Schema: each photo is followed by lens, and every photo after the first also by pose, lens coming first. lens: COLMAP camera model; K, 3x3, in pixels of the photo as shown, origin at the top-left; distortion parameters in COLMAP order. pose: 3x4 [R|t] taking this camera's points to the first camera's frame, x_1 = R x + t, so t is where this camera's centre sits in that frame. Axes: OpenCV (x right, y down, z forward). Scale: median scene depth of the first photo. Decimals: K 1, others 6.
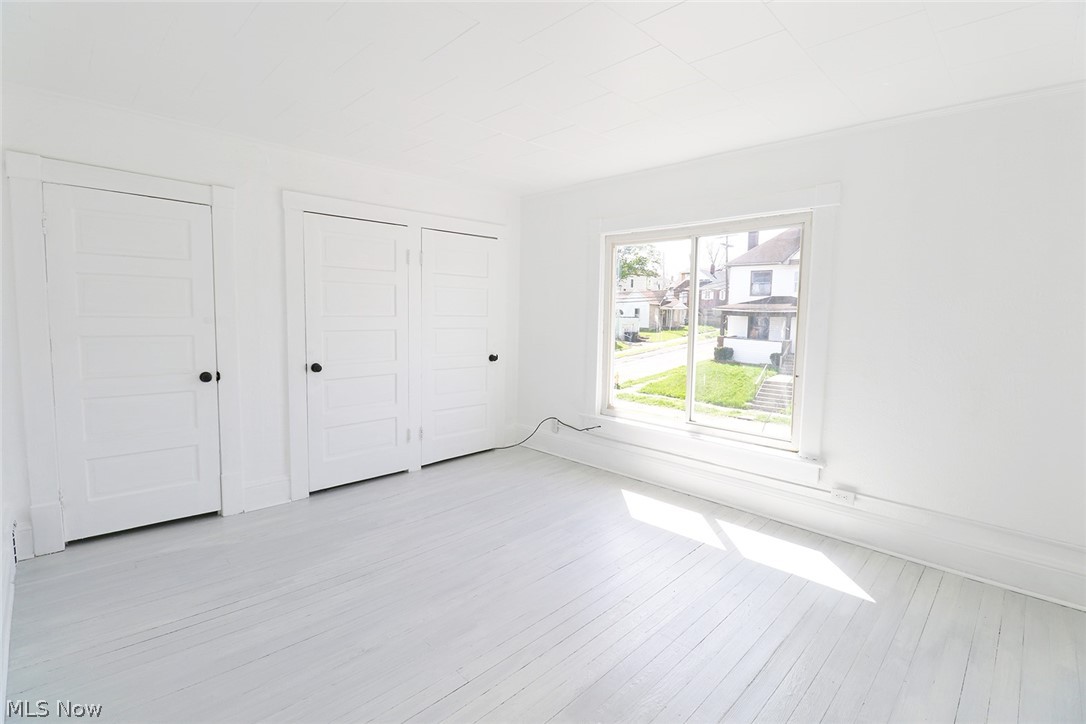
lens RADIAL K [[500.1, 0, 543.1], [0, 500.1, 348.6], [0, 0, 1]] dist [-0.014335, -0.000454]
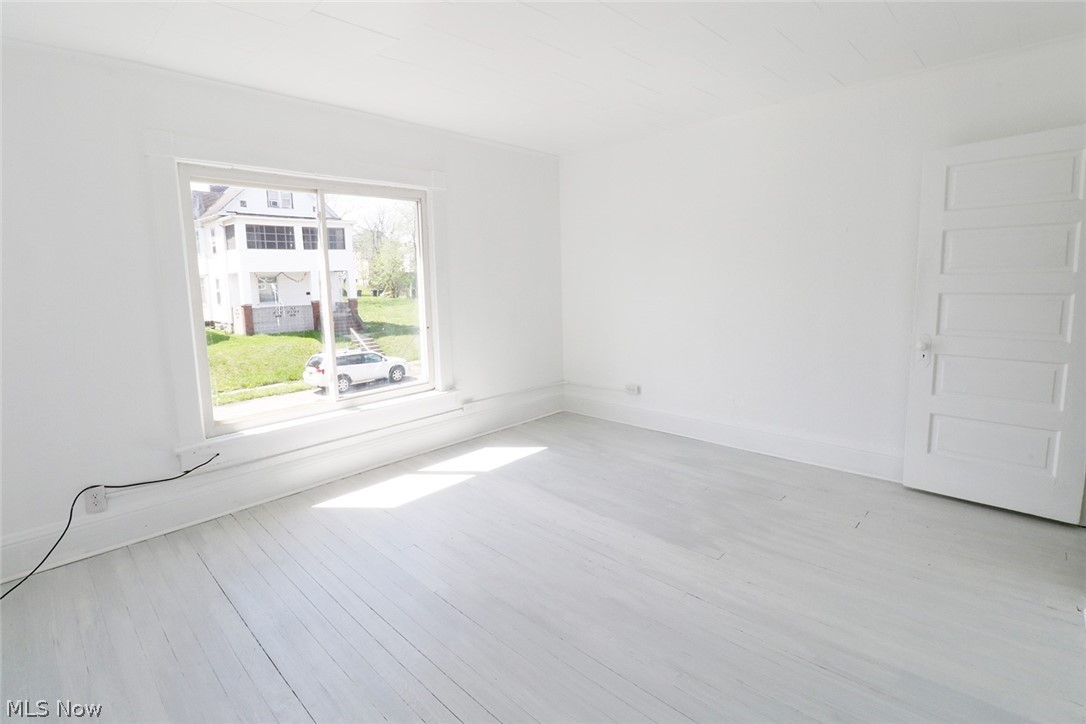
lens RADIAL K [[500.1, 0, 543.1], [0, 500.1, 348.6], [0, 0, 1]] dist [-0.014335, -0.000454]
pose [[-0.017678, -0.157668, 0.987334, -0.627651], [0.101530, 0.982101, 0.158650, -0.053824], [-0.994675, 0.103048, -0.001354, 0.655780]]
